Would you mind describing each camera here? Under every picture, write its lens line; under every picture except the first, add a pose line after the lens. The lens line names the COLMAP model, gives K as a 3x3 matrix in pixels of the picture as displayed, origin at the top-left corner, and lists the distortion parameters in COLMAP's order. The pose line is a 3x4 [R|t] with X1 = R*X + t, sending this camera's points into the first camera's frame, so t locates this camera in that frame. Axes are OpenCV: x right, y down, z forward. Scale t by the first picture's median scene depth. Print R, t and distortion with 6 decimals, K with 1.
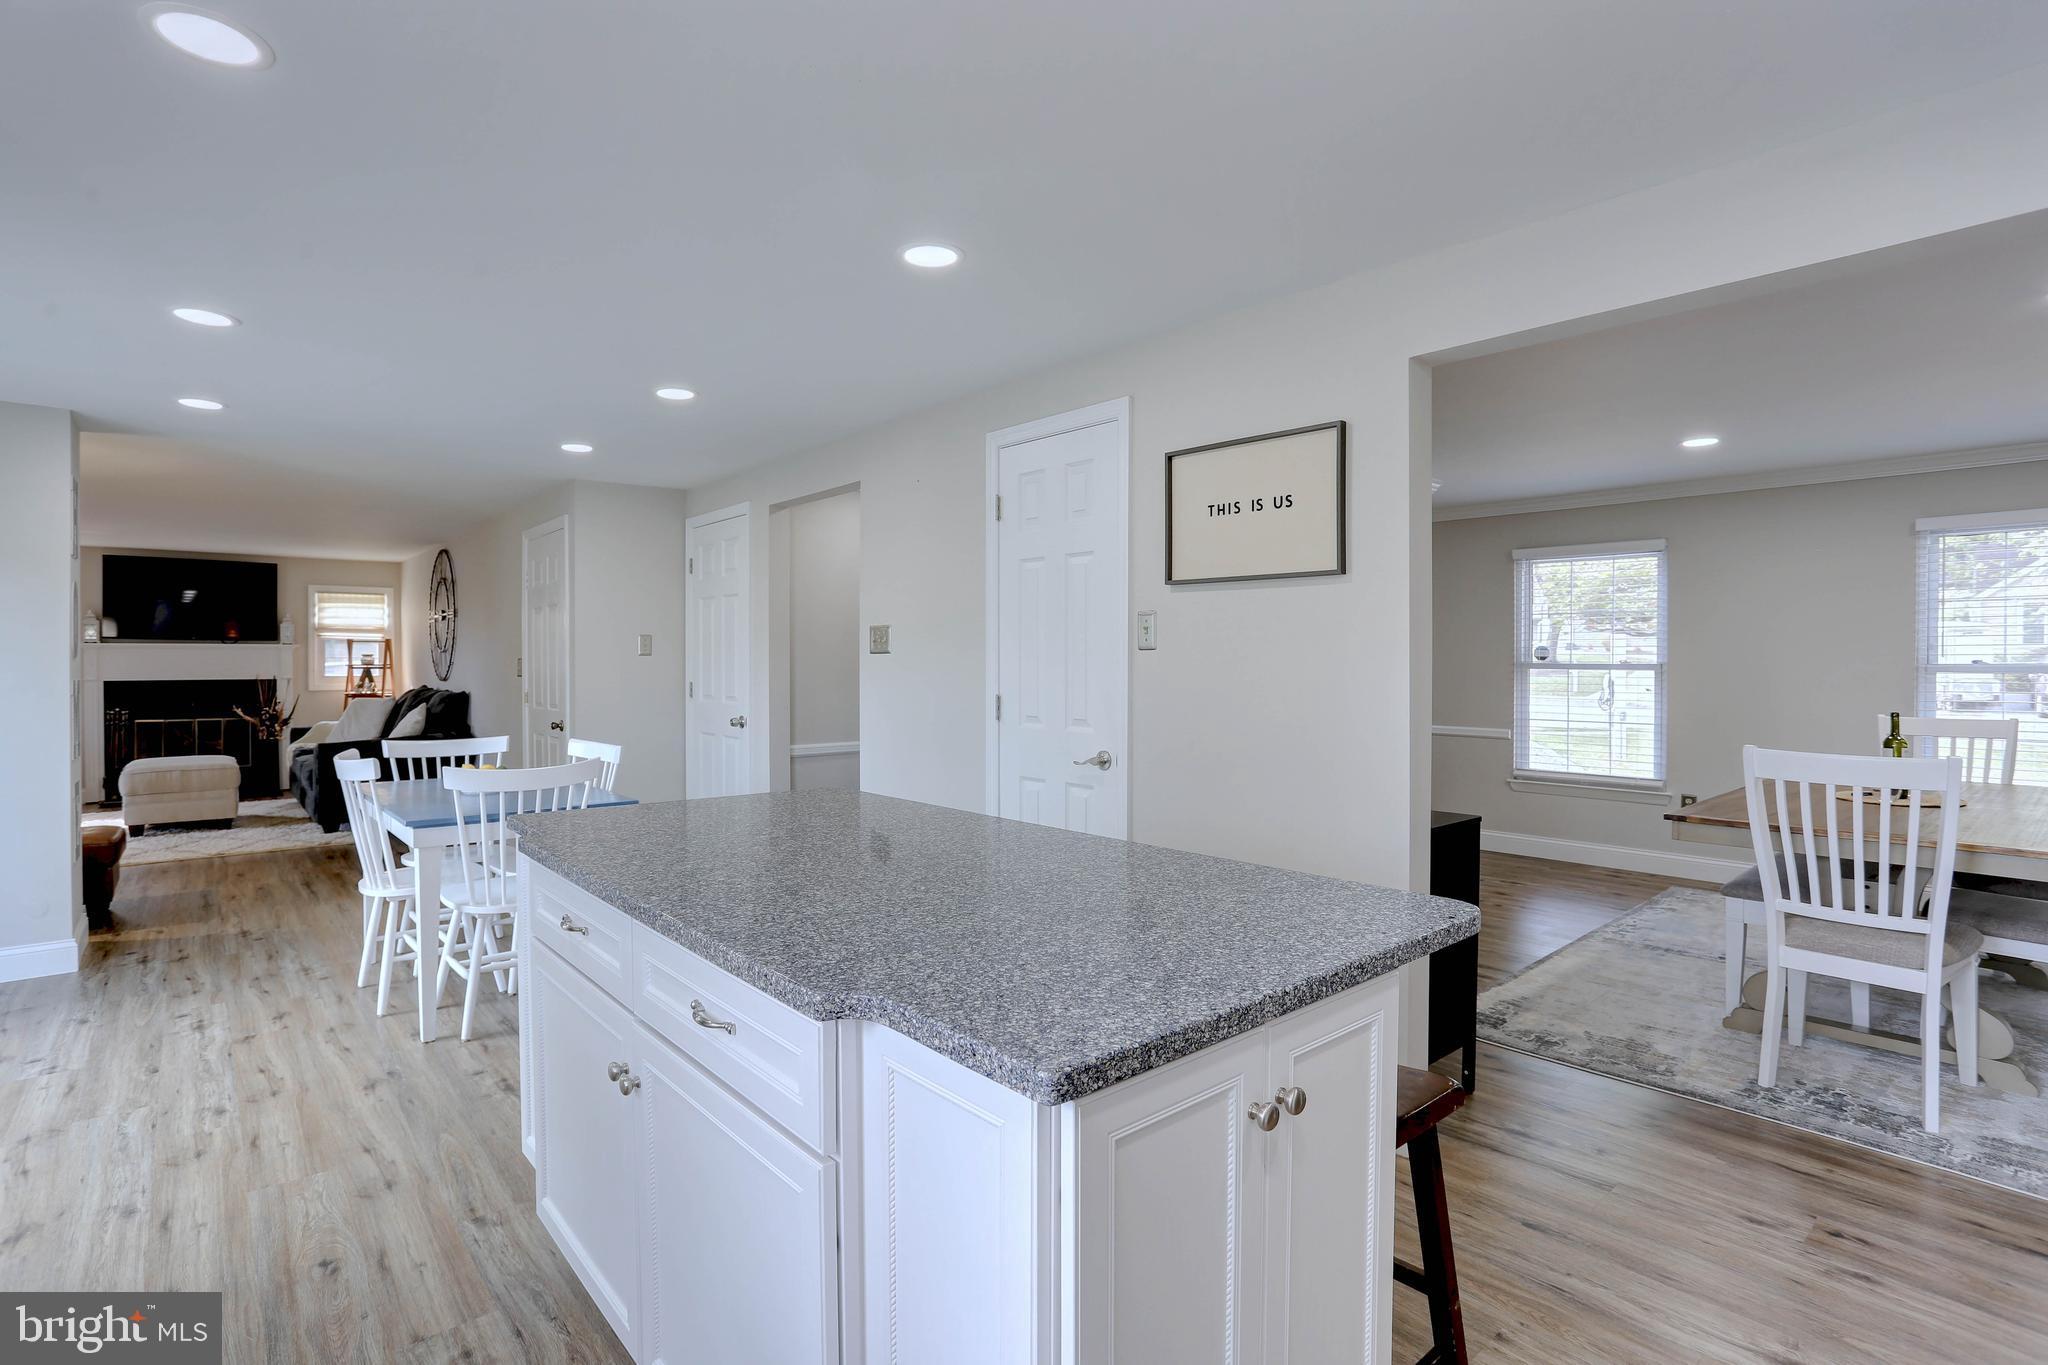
lens RADIAL K [[1025.8, 0, 1016.1], [0, 1025.8, 660.0], [0, 0, 1]] dist [-0.064804, 0.024161]
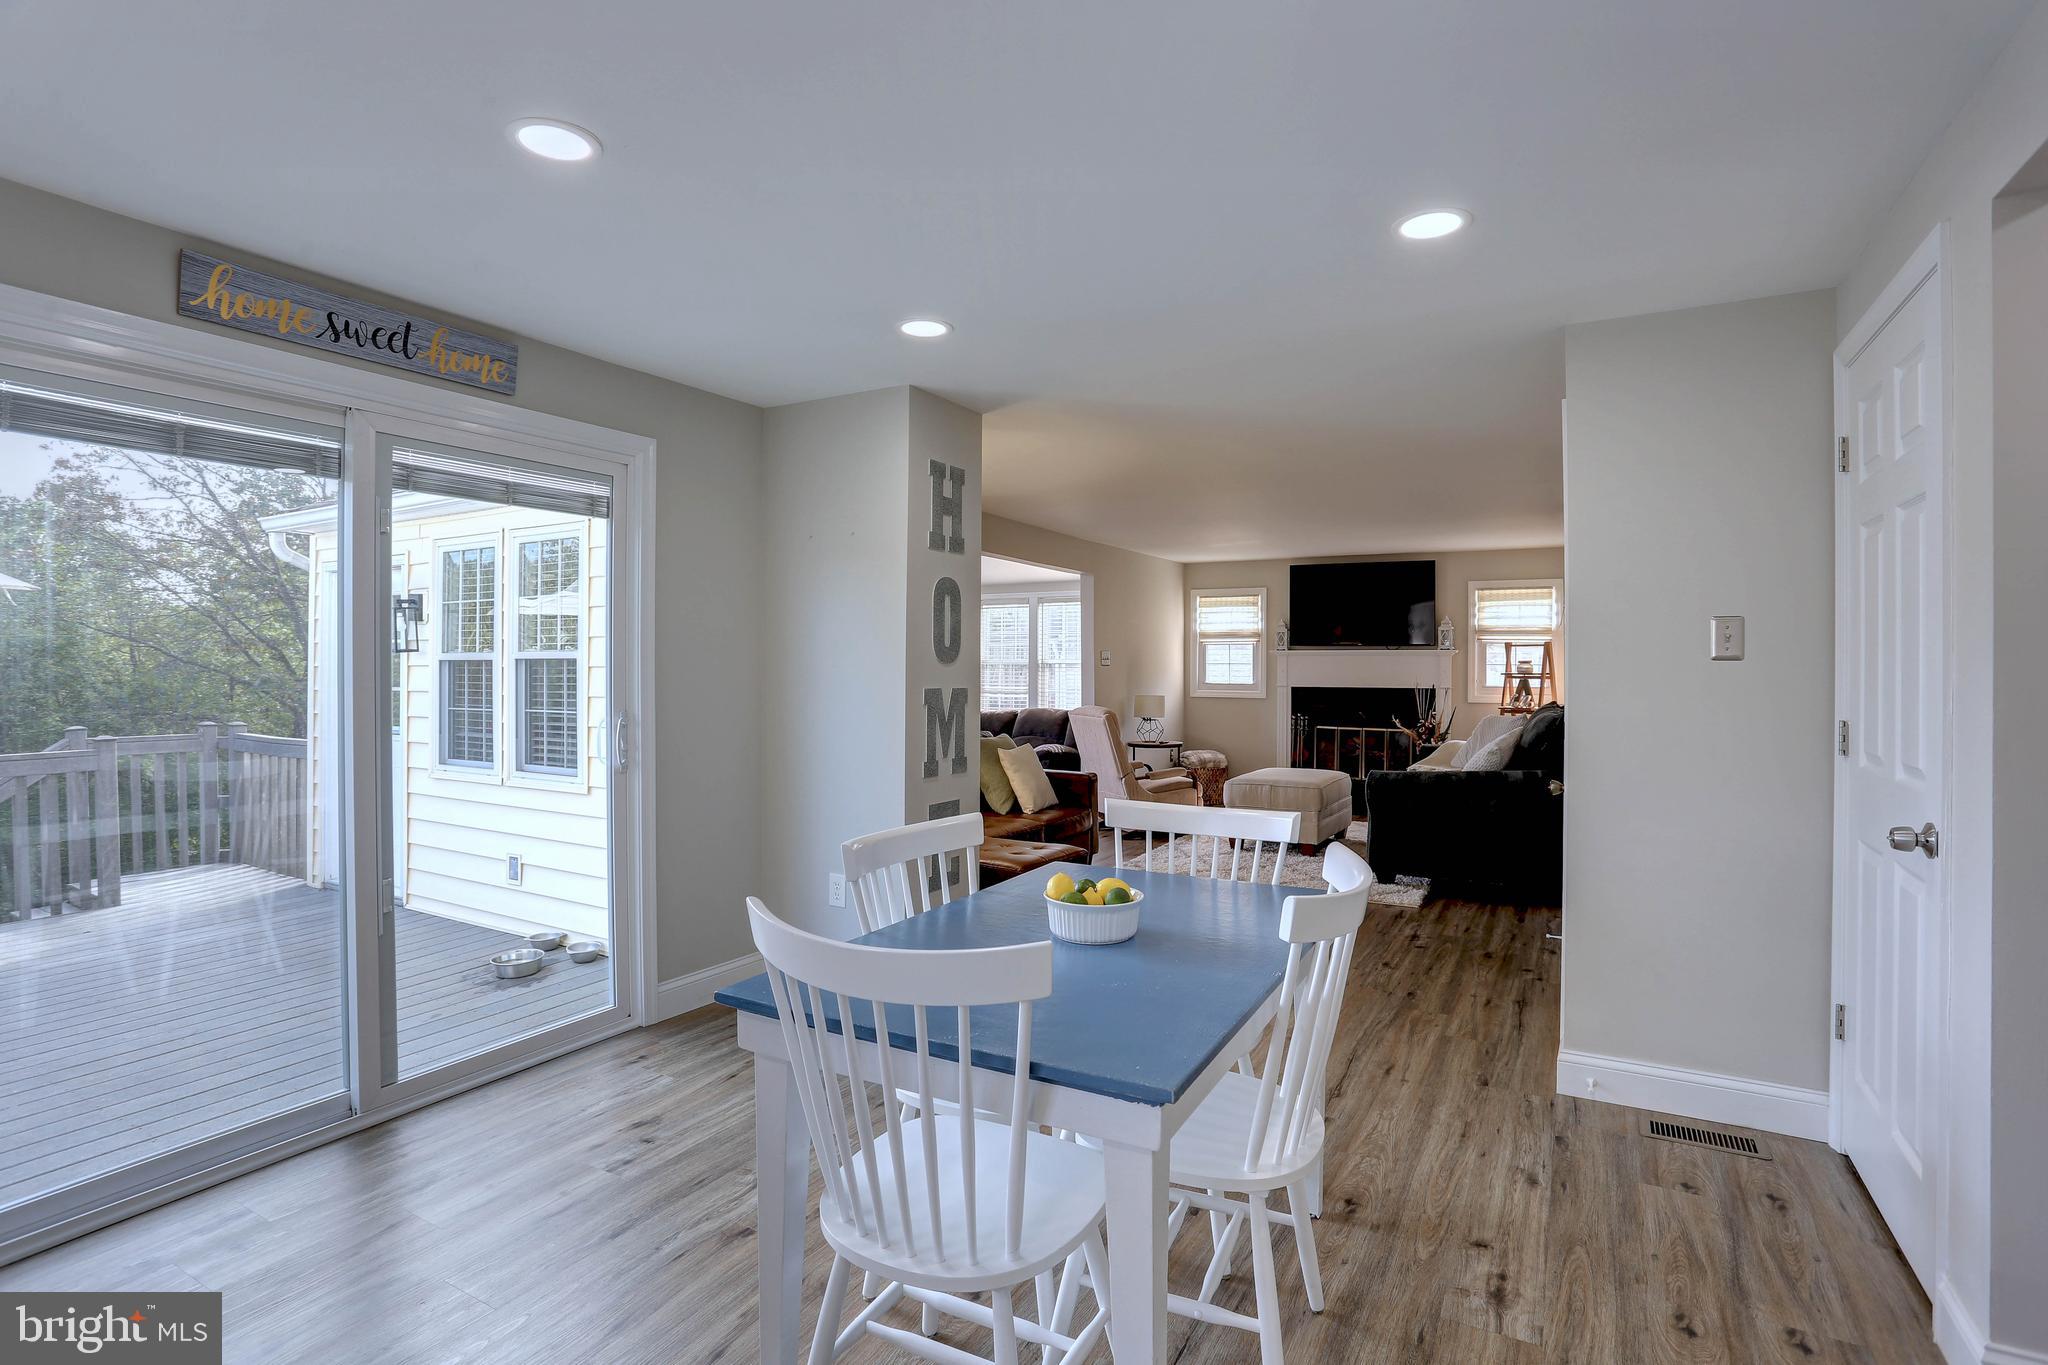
lens RADIAL K [[1012.8, 0, 988.7], [0, 1012.8, 669.5], [0, 0, 1]] dist [-0.003936, -0.000075]
pose [[0.351789, 0.005931, -0.936060, -0.046541], [-0.004285, 0.999980, 0.004726, -0.000763], [0.936069, 0.002348, 0.351808, 0.513975]]
